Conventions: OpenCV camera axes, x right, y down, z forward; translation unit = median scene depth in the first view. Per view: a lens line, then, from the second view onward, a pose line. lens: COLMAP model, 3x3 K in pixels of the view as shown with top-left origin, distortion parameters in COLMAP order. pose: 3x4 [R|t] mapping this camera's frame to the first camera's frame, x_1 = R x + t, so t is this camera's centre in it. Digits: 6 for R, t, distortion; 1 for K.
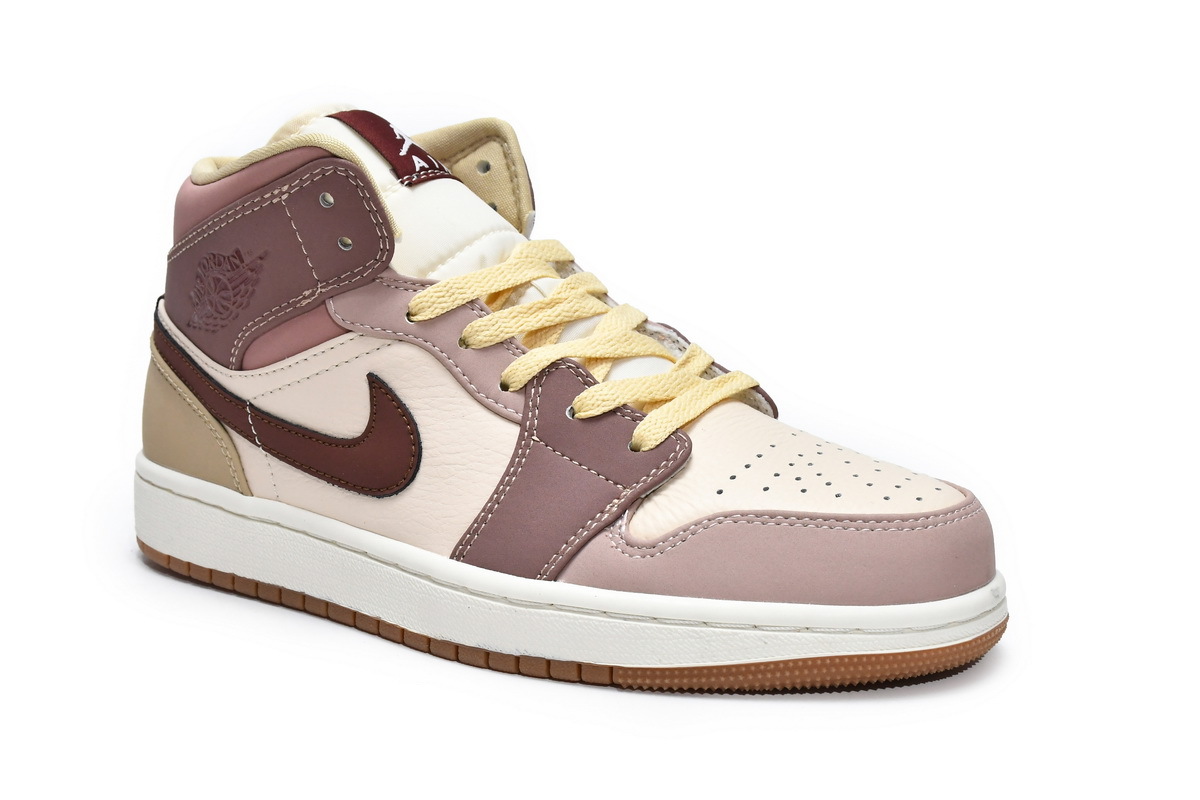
lens RADIAL K [[1607.0, 0, 600.0], [0, 1607.0, 400.0], [0, 0, 1]] dist [0.066608, 0.010629]
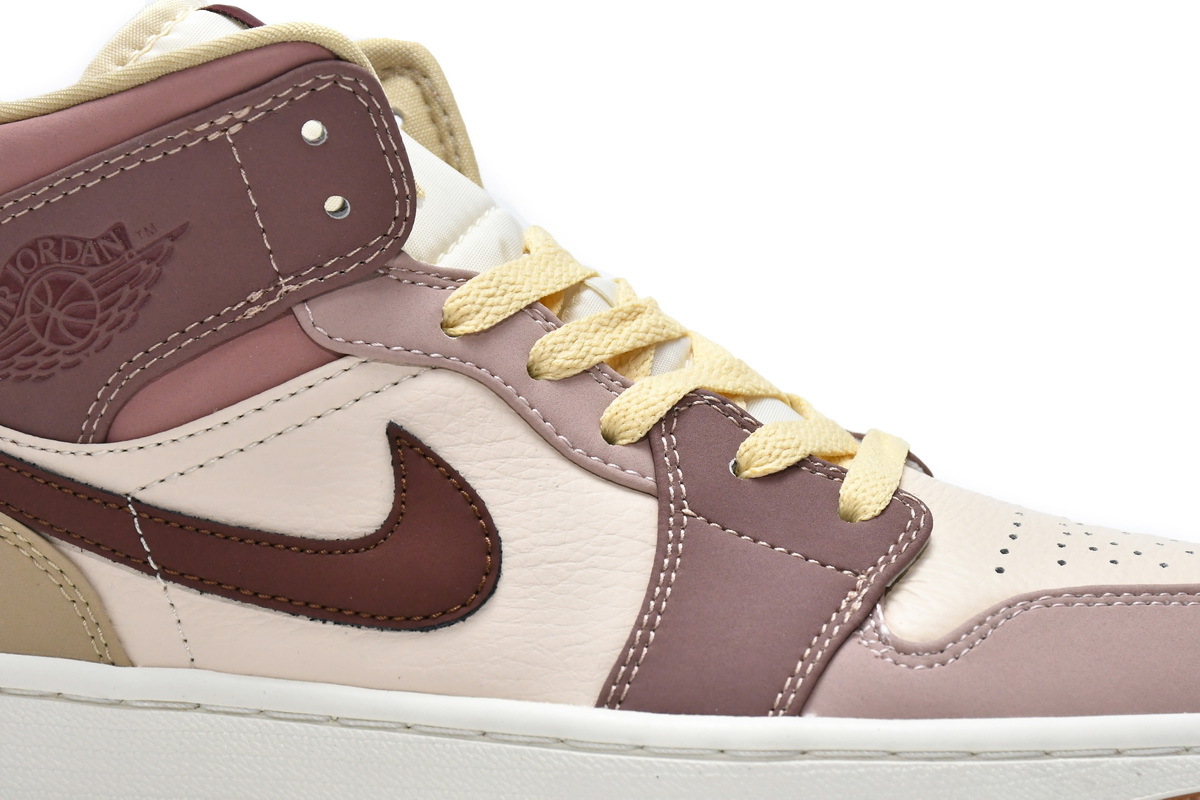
lens RADIAL K [[3753.3, 0, 600.0], [0, 3753.3, 400.0], [0, 0, 1]] dist [0.056776, 2.069967]
pose [[0.888868, -0.008024, 0.458093, -0.706388], [0.086995, 0.984613, -0.151554, 0.190556], [-0.449828, 0.174563, 0.875889, -0.241373]]
